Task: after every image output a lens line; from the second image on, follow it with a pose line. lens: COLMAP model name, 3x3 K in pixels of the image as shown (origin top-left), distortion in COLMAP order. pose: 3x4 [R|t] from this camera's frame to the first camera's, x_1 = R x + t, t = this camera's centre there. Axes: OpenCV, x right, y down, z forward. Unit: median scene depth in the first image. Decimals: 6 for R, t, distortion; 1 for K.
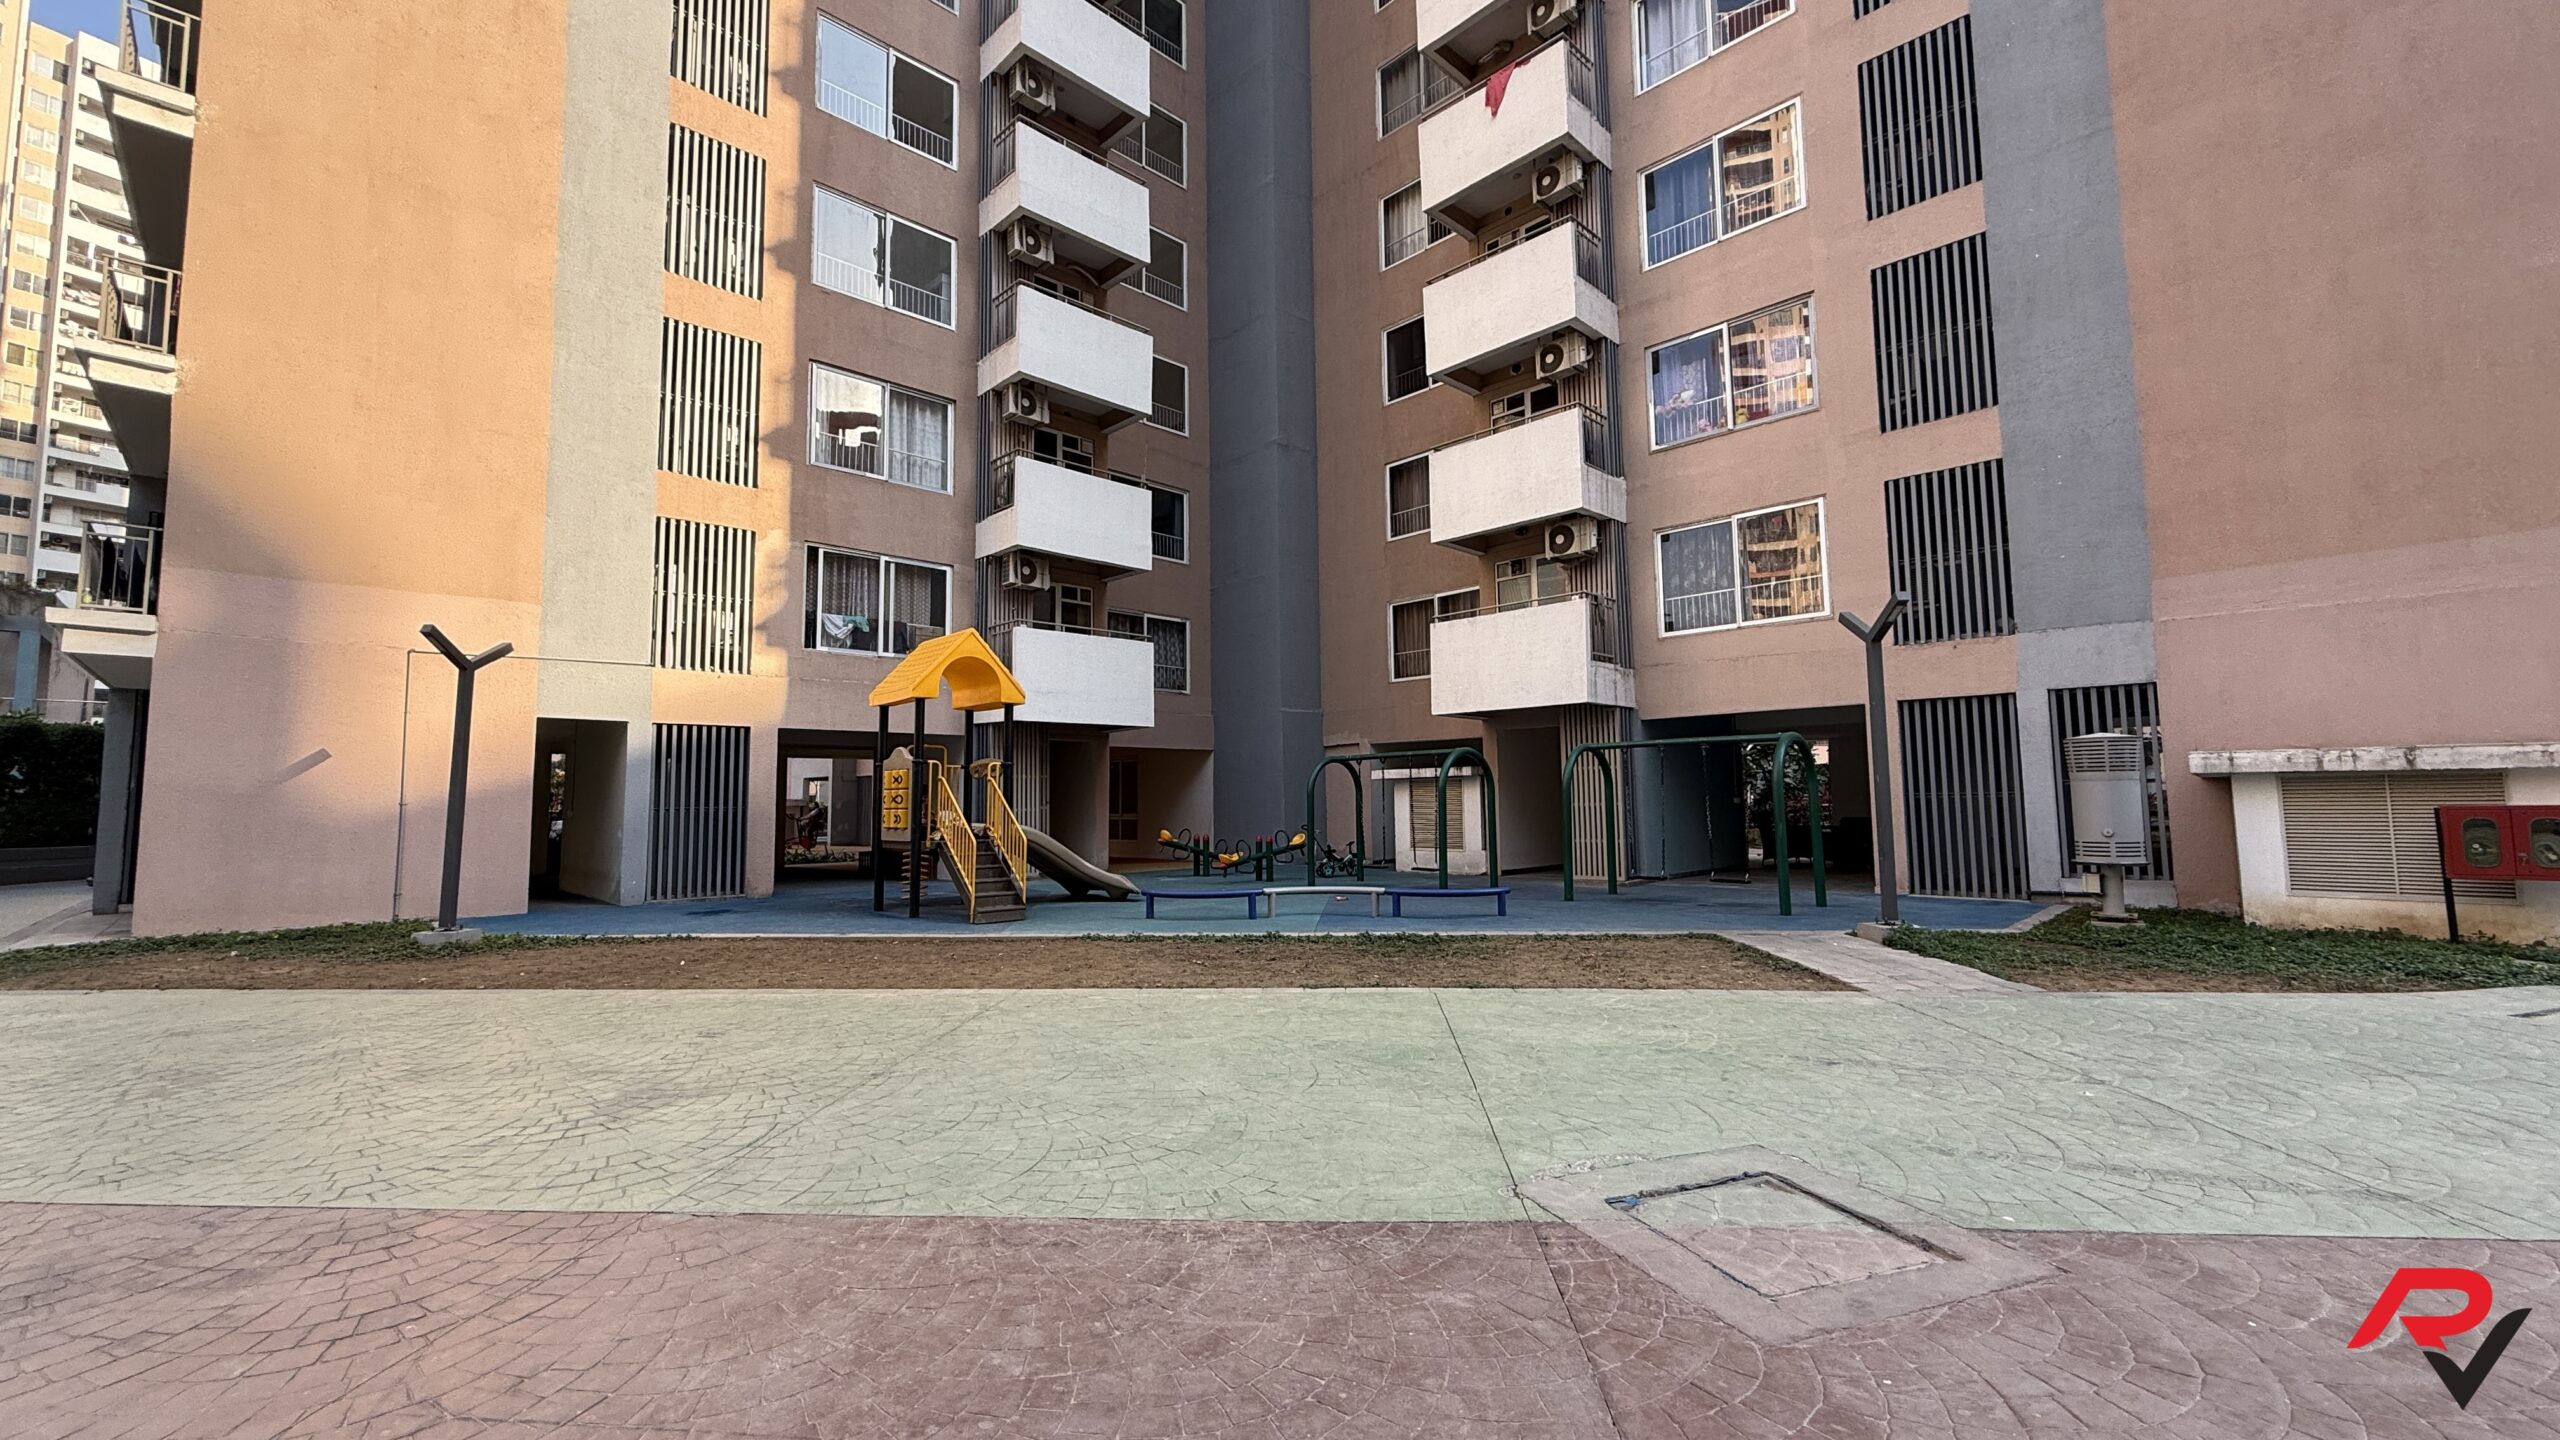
lens RADIAL K [[1006.8, 0, 1286.4], [0, 1006.8, 726.3], [0, 0, 1]] dist [-0.001577, -0.000270]
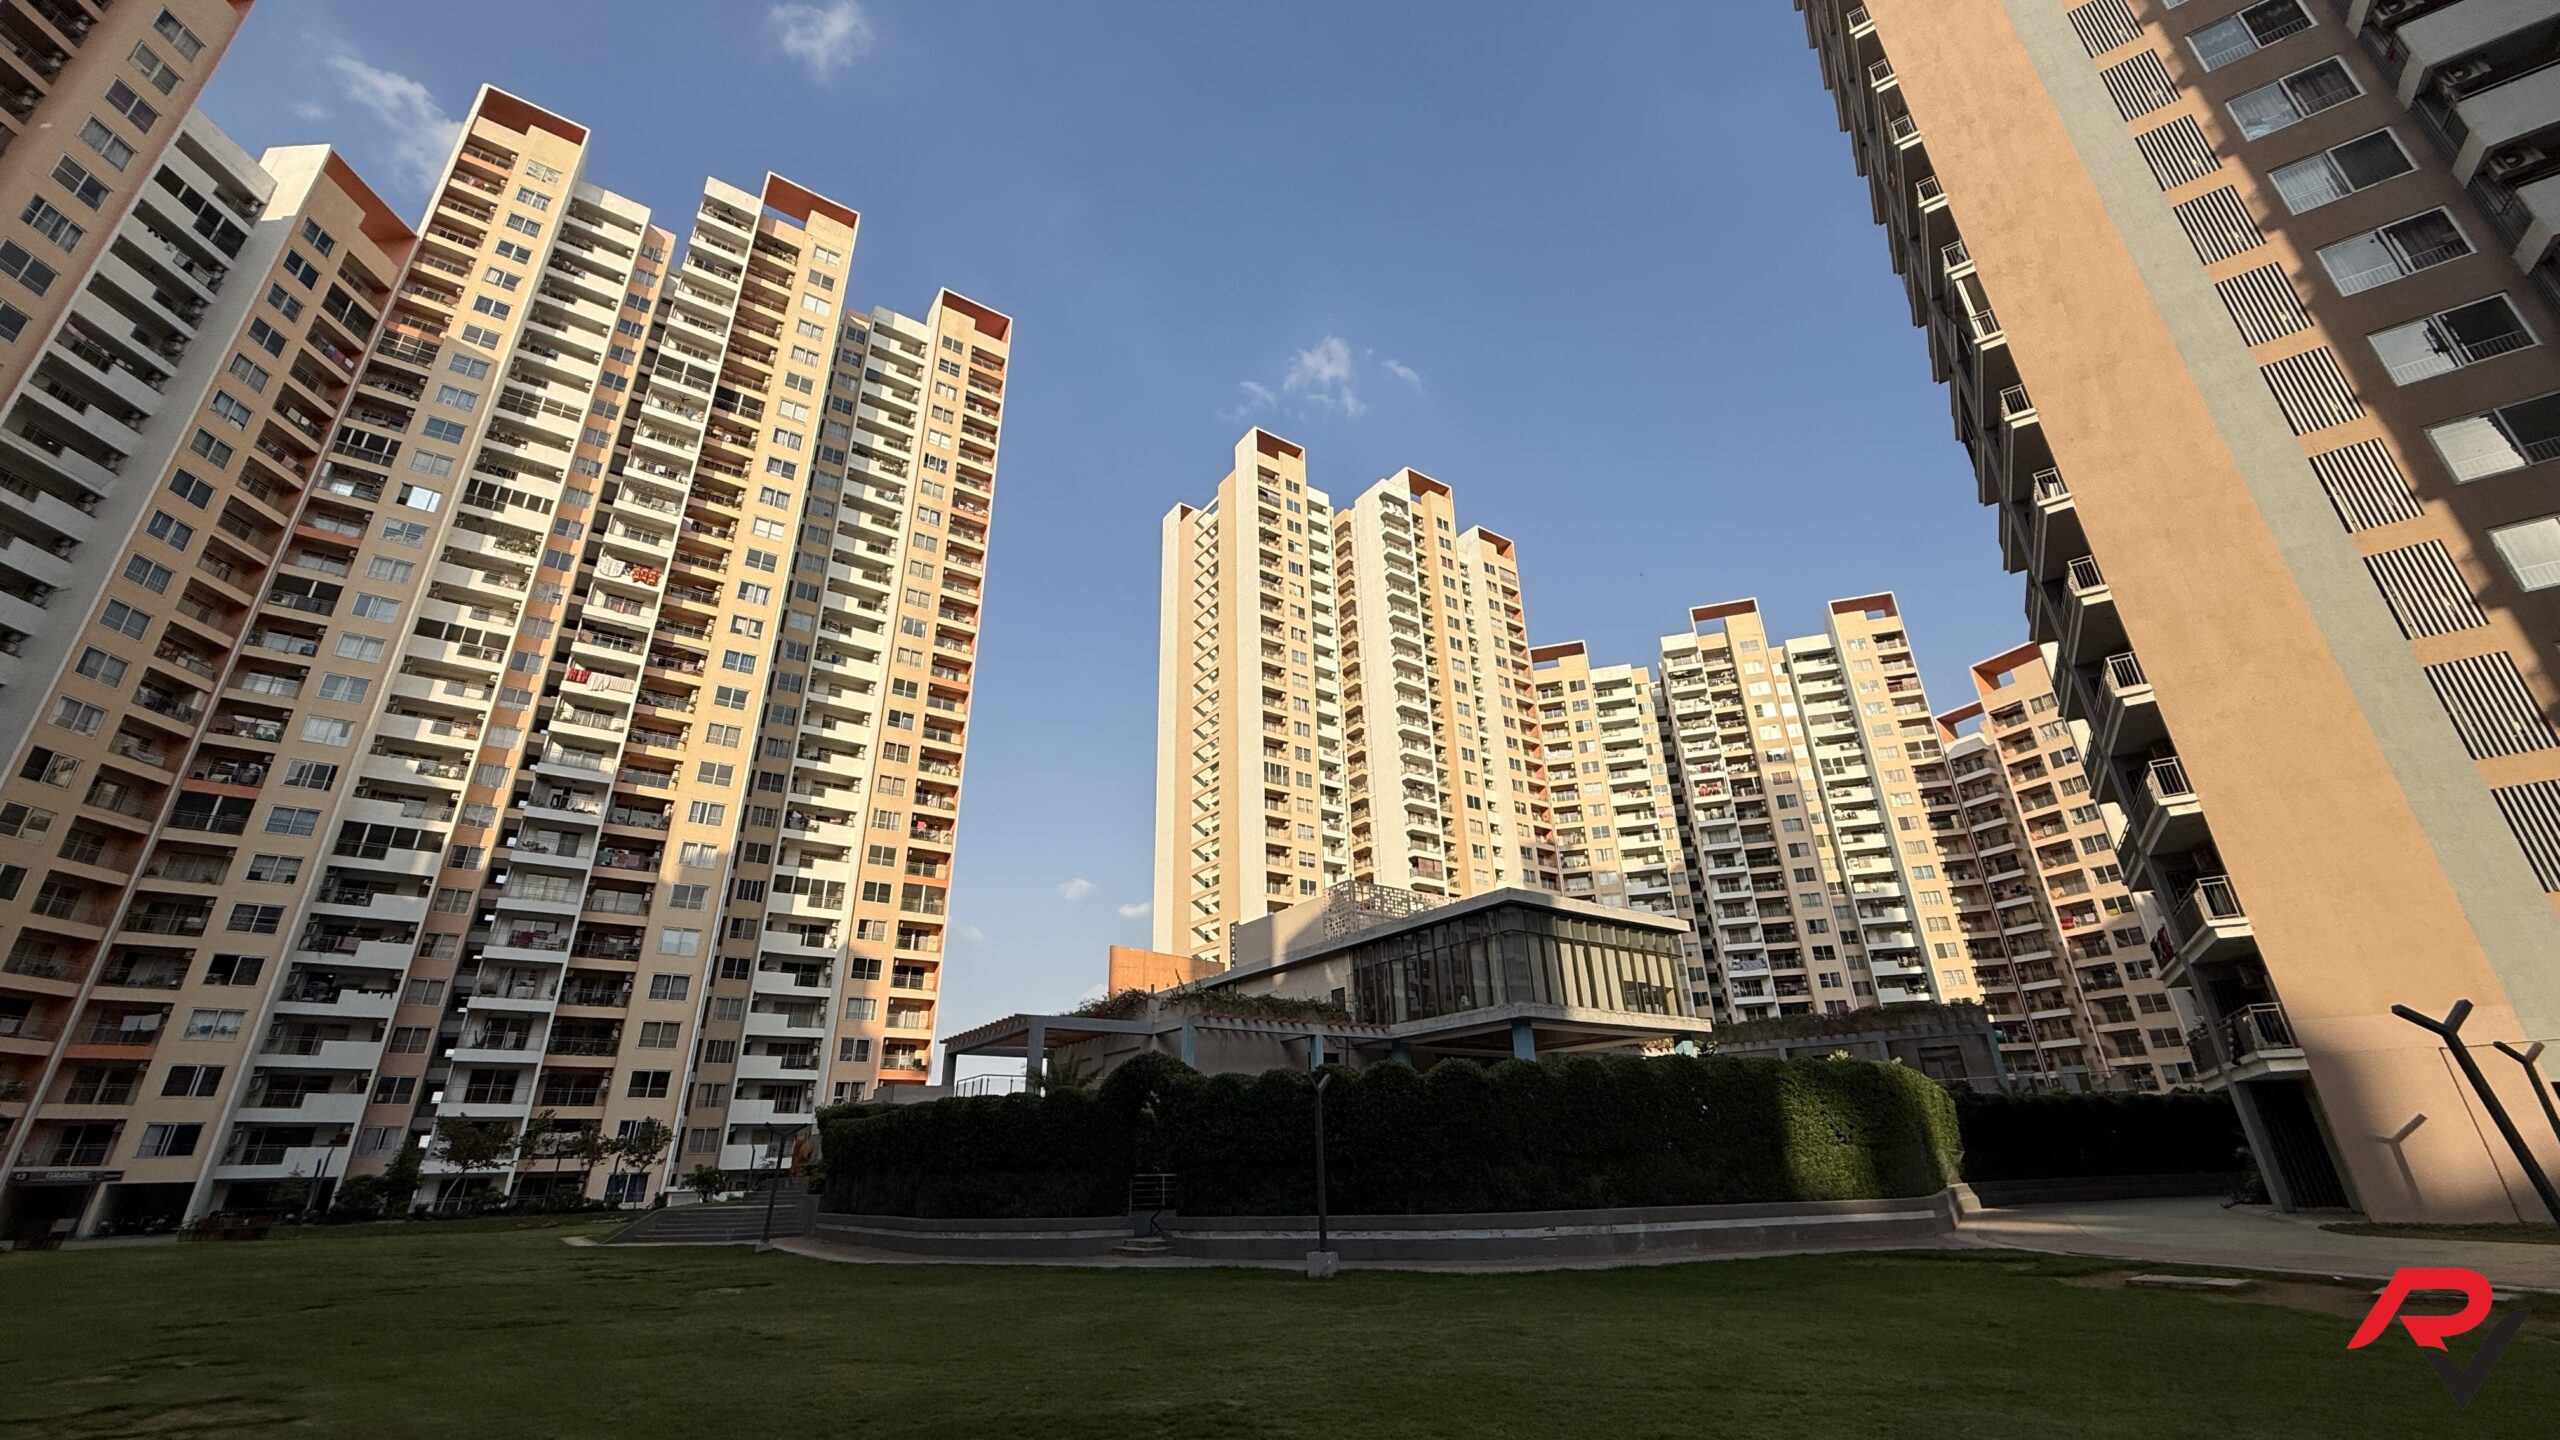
lens RADIAL K [[1006.8, 0, 1286.4], [0, 1006.8, 726.3], [0, 0, 1]] dist [-0.001577, -0.000270]
pose [[0.218241, -0.389794, -0.894669, 0.434047], [0.117691, 0.920589, -0.372378, -0.179182], [0.968772, -0.024026, 0.246785, -1.320396]]
